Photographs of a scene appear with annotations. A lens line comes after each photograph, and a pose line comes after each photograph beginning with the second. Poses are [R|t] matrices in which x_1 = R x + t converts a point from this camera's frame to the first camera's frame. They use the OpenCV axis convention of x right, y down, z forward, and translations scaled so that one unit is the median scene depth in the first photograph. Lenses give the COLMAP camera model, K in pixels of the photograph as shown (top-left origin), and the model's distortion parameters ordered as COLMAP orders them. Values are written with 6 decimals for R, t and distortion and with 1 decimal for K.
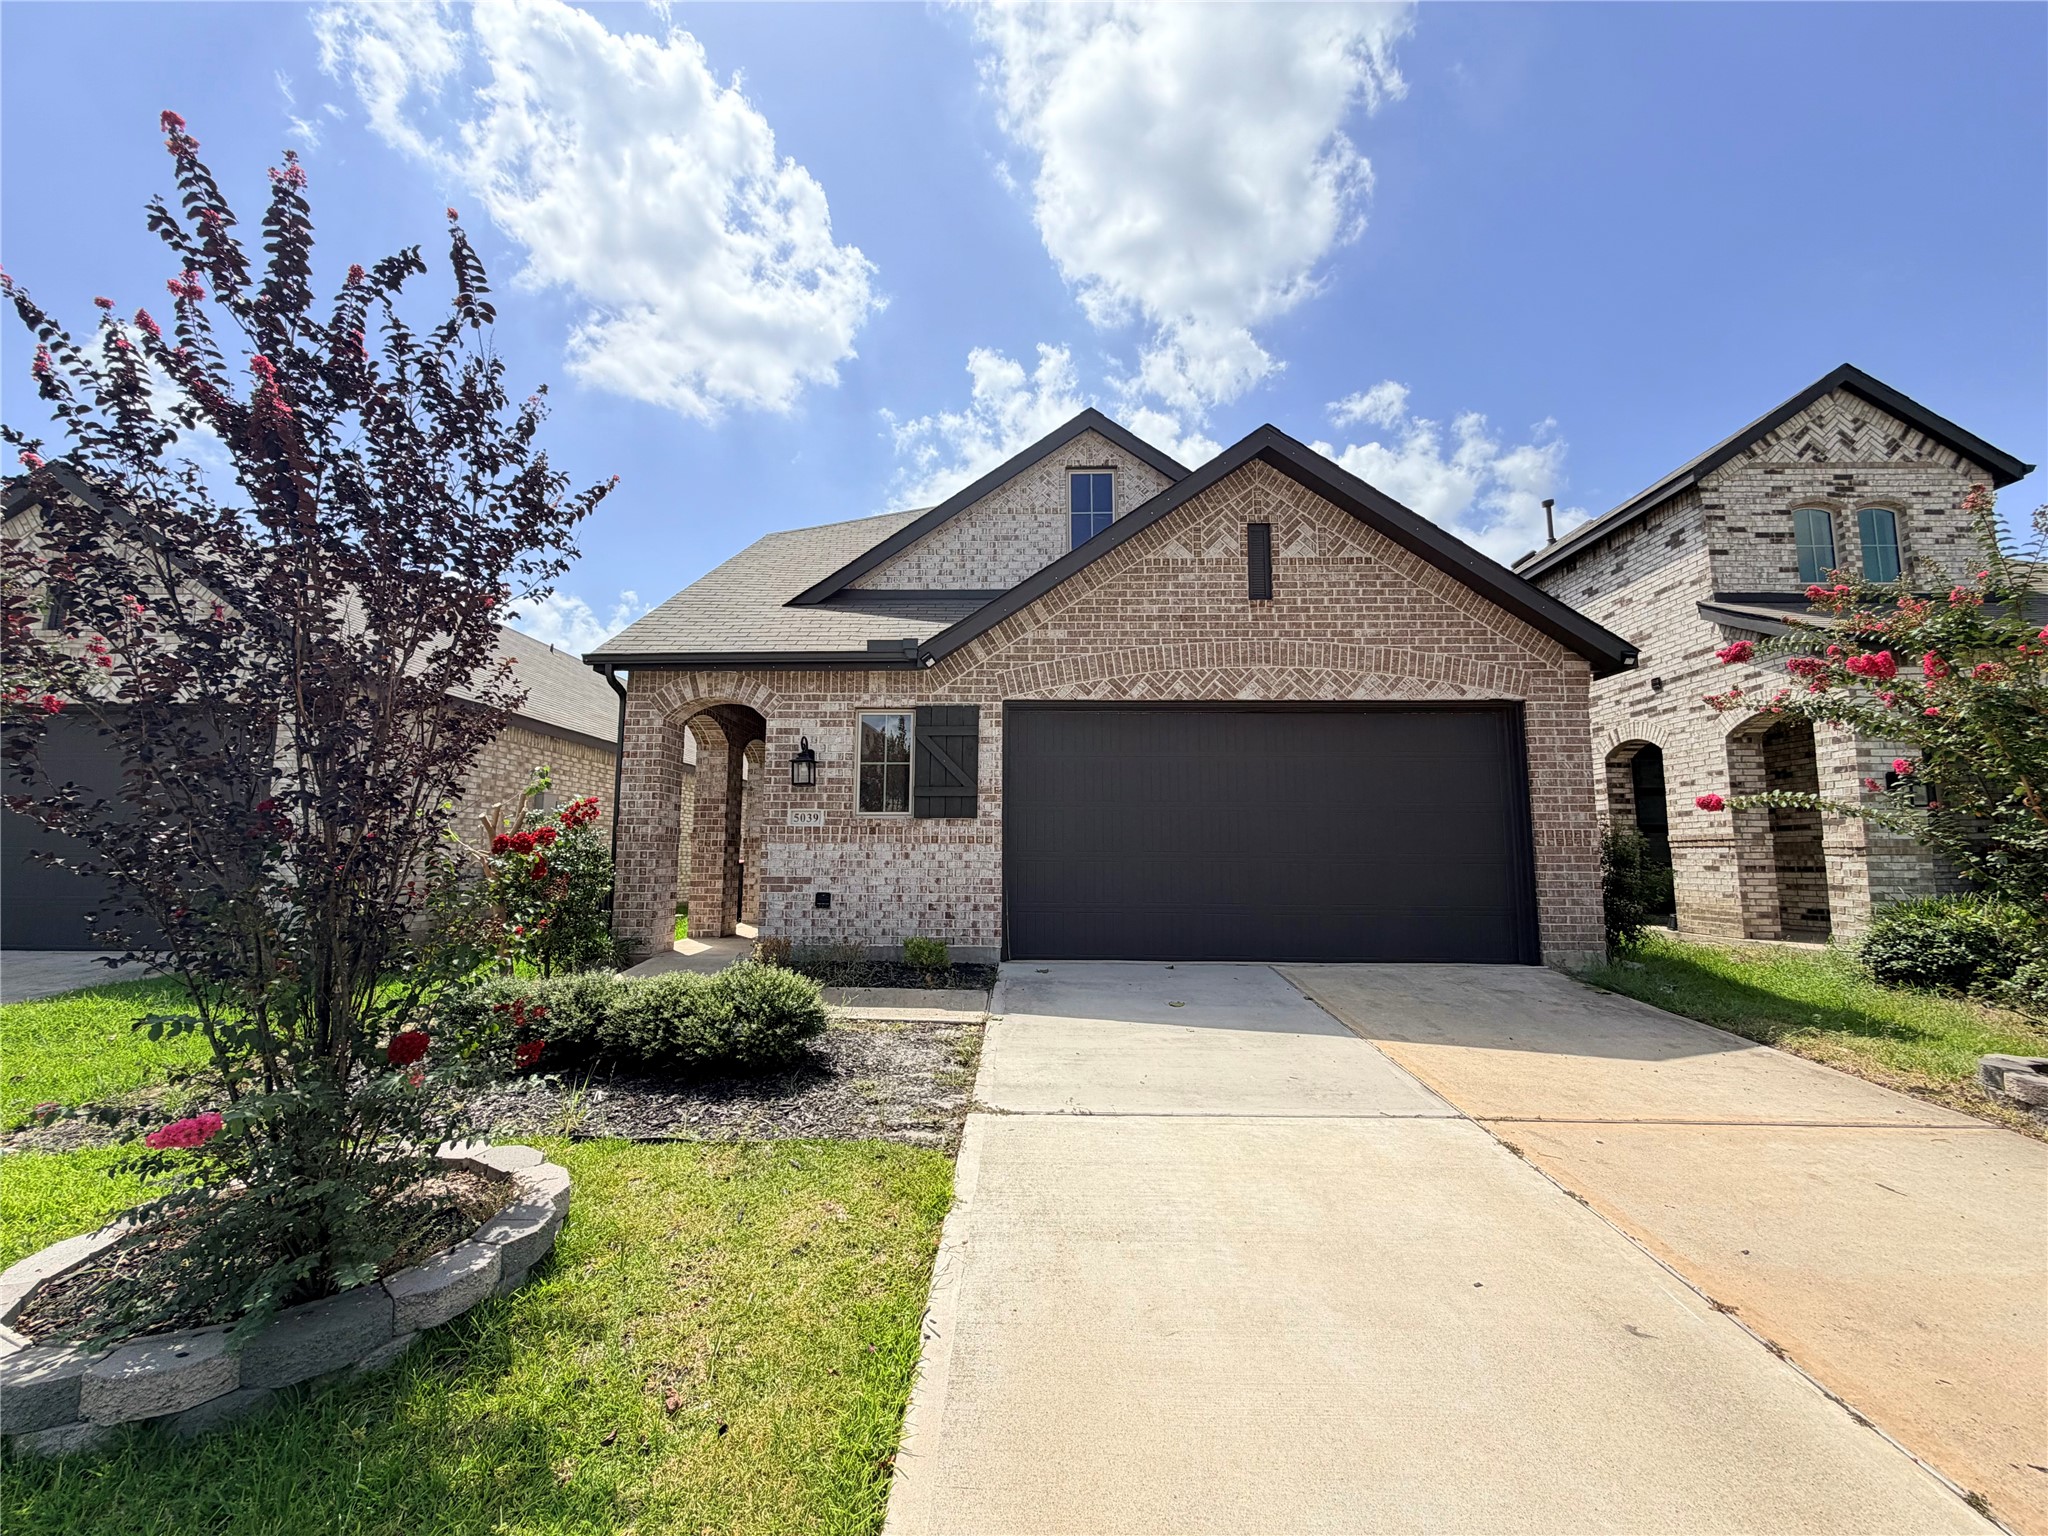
lens RADIAL K [[817.0, 0, 1015.6], [0, 817.0, 769.7], [0, 0, 1]] dist [-0.000364, 0.000141]
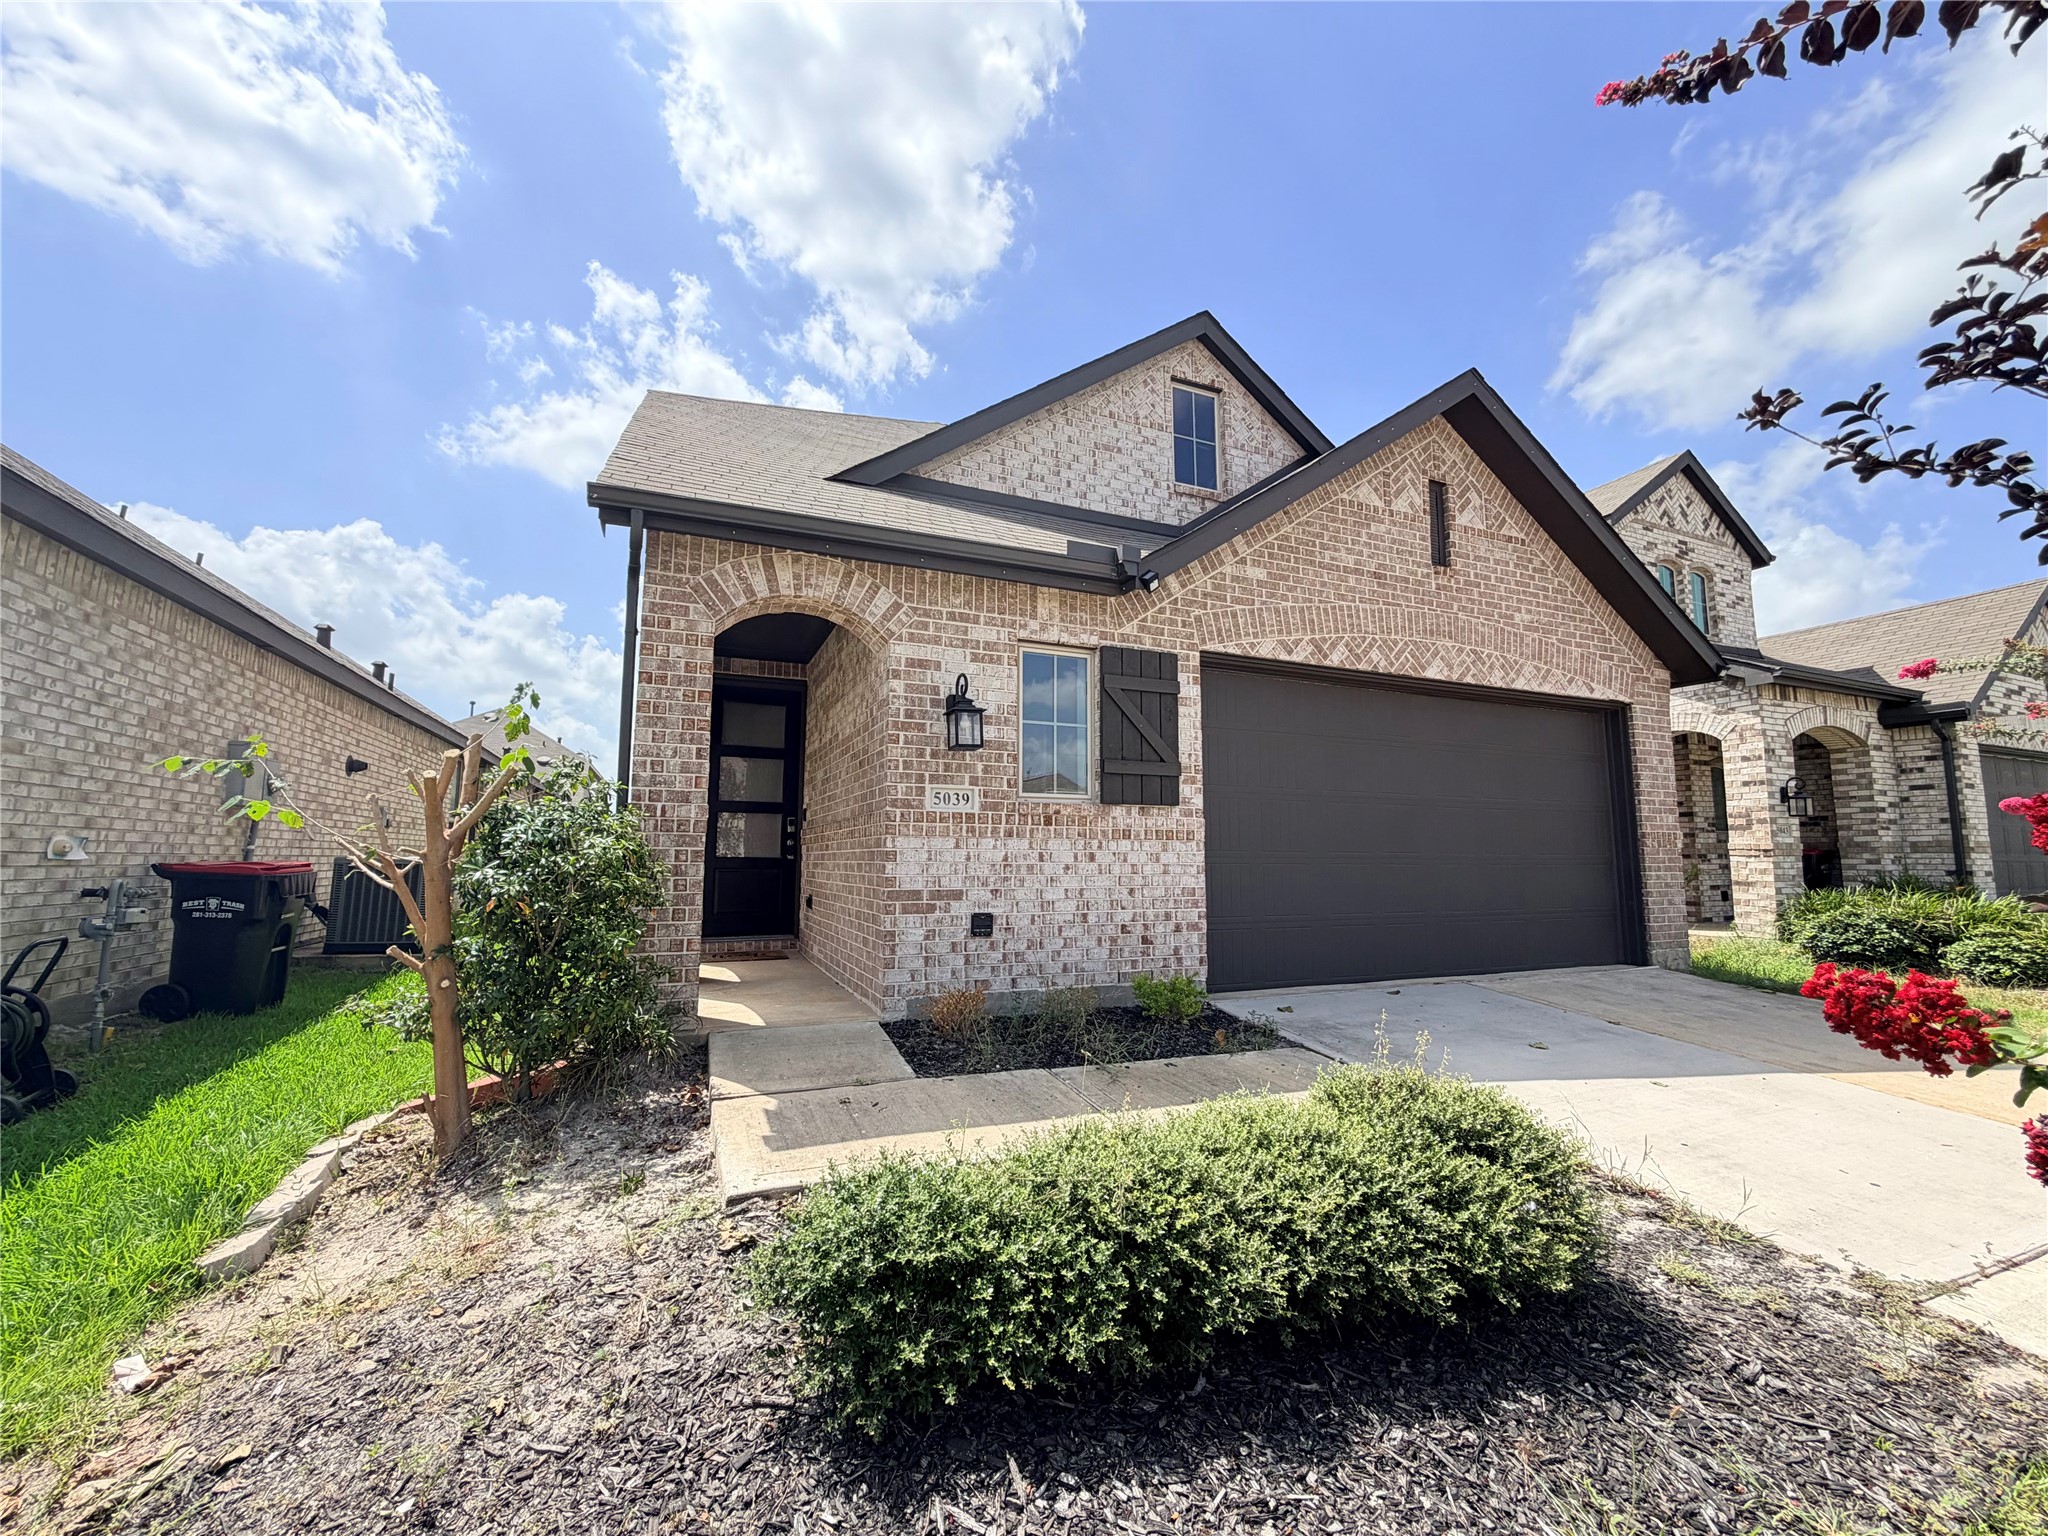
lens RADIAL K [[817.0, 0, 1015.6], [0, 817.0, 769.7], [0, 0, 1]] dist [-0.000364, 0.000141]
pose [[0.910798, 0.043565, 0.410548, -0.474727], [-0.046645, 0.998908, -0.002517, 0.034627], [-0.410209, -0.016858, 0.911836, 0.381610]]
